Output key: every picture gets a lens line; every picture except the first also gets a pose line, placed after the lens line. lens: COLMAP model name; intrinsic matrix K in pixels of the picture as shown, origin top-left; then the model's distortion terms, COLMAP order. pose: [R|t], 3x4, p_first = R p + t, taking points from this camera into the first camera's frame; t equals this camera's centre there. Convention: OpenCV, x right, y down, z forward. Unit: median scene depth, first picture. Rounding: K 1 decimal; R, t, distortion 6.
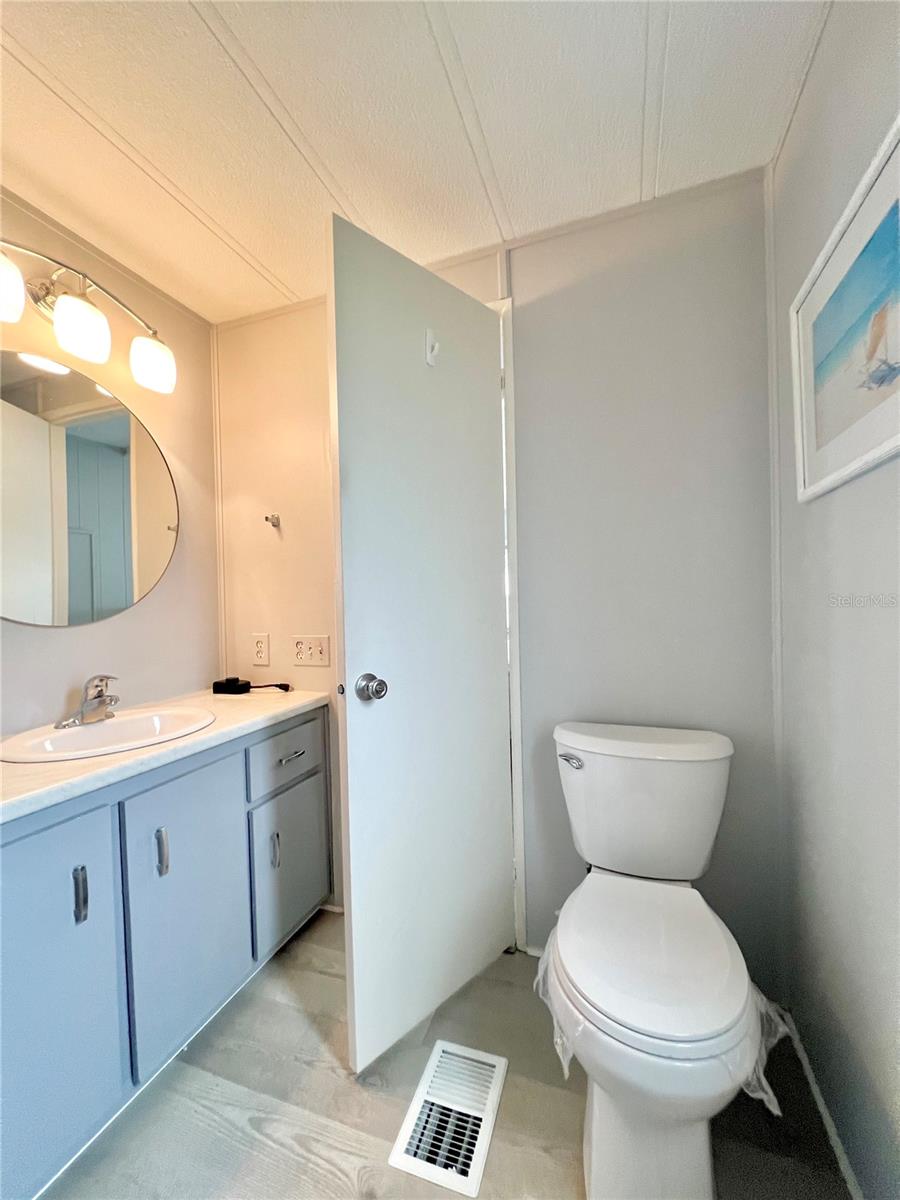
lens RADIAL K [[480.3, 0, 451.0], [0, 480.3, 599.8], [0, 0, 1]] dist [-0.001207, 0.000328]
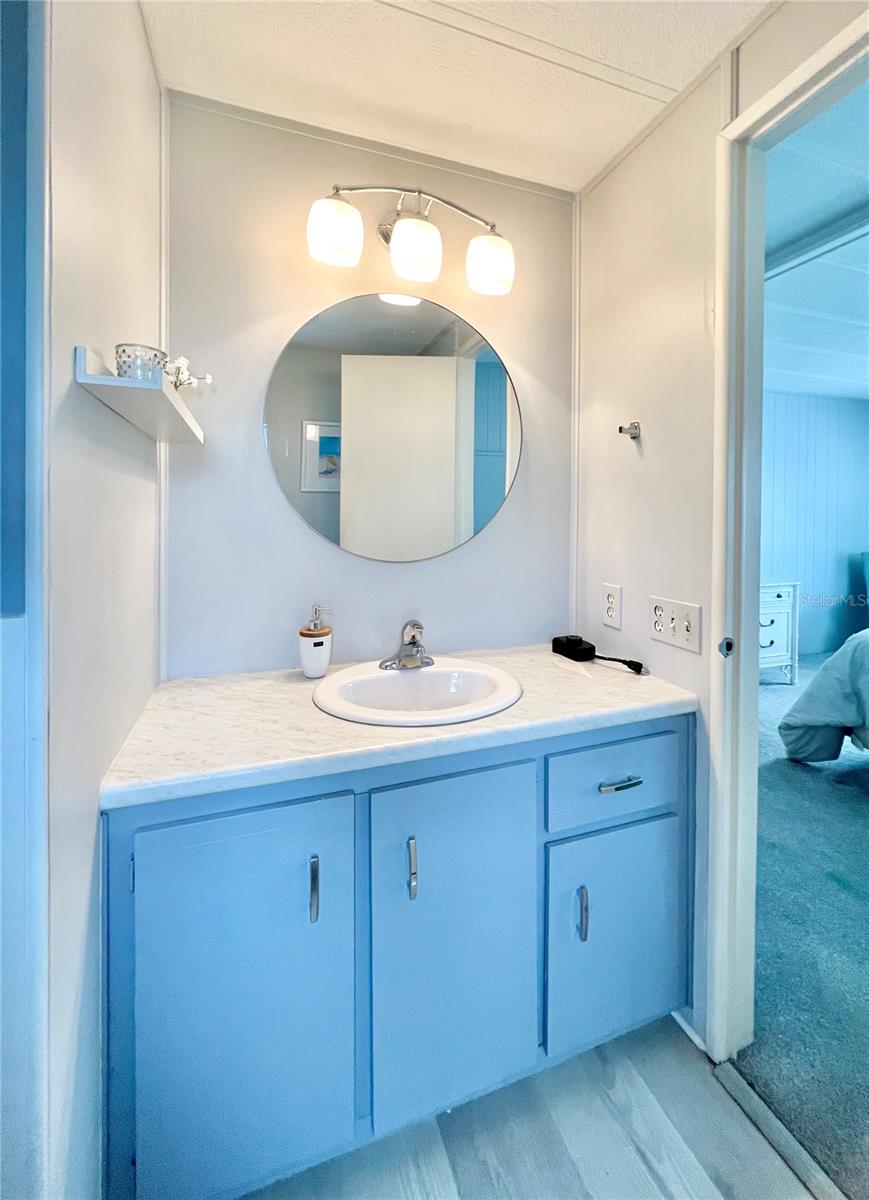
lens RADIAL K [[506.9, 0, 442.2], [0, 506.9, 515.7], [0, 0, 1]] dist [-0.000419, -0.000154]
pose [[0.636101, 0.036347, -0.770749, 0.039366], [-0.021736, 0.999338, 0.029188, -0.056465], [0.771299, -0.001814, 0.636470, 0.312095]]
